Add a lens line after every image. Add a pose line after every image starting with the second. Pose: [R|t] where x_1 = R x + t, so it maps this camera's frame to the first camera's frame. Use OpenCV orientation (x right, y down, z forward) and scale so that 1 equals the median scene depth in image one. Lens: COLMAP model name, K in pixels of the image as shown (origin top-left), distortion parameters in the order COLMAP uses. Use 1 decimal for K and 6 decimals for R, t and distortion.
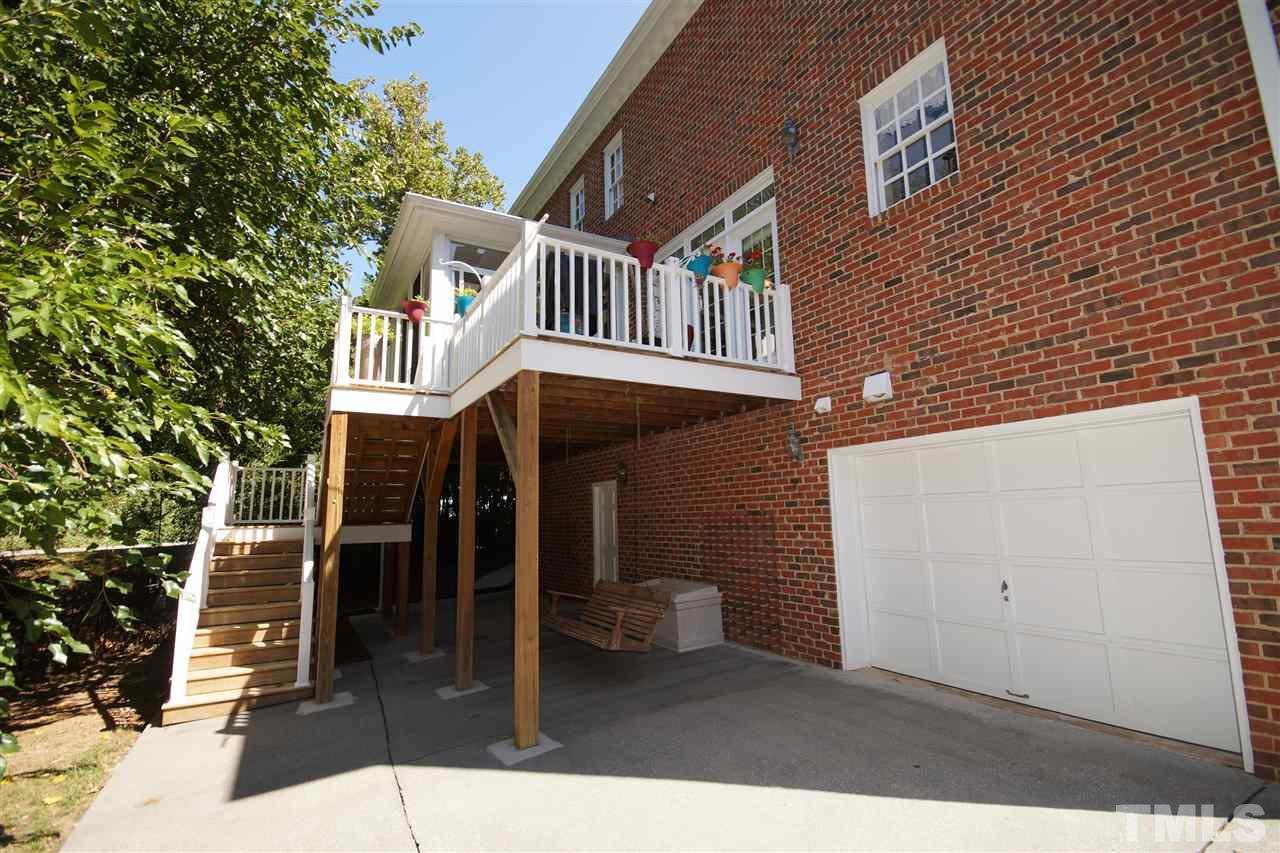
lens RADIAL K [[571.4, 0, 638.8], [0, 571.4, 429.0], [0, 0, 1]] dist [0.004606, -0.000497]
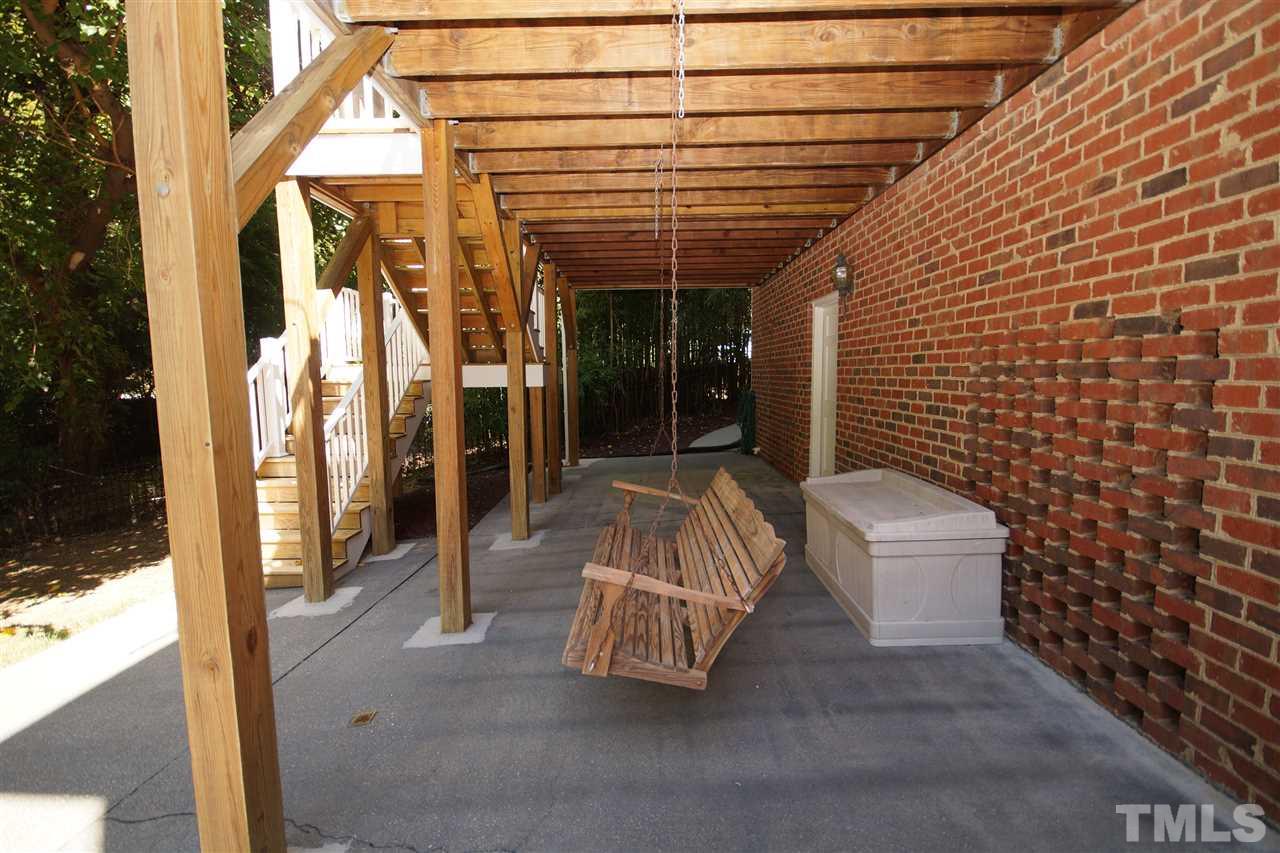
lens RADIAL K [[571.4, 0, 645.4], [0, 571.4, 428.0], [0, 0, 1]] dist [0.004606, -0.000497]
pose [[0.862976, 0.066015, -0.500913, 0.122449], [0.064369, 0.968983, 0.238598, 0.102811], [0.501127, -0.238147, 0.831960, 0.547898]]
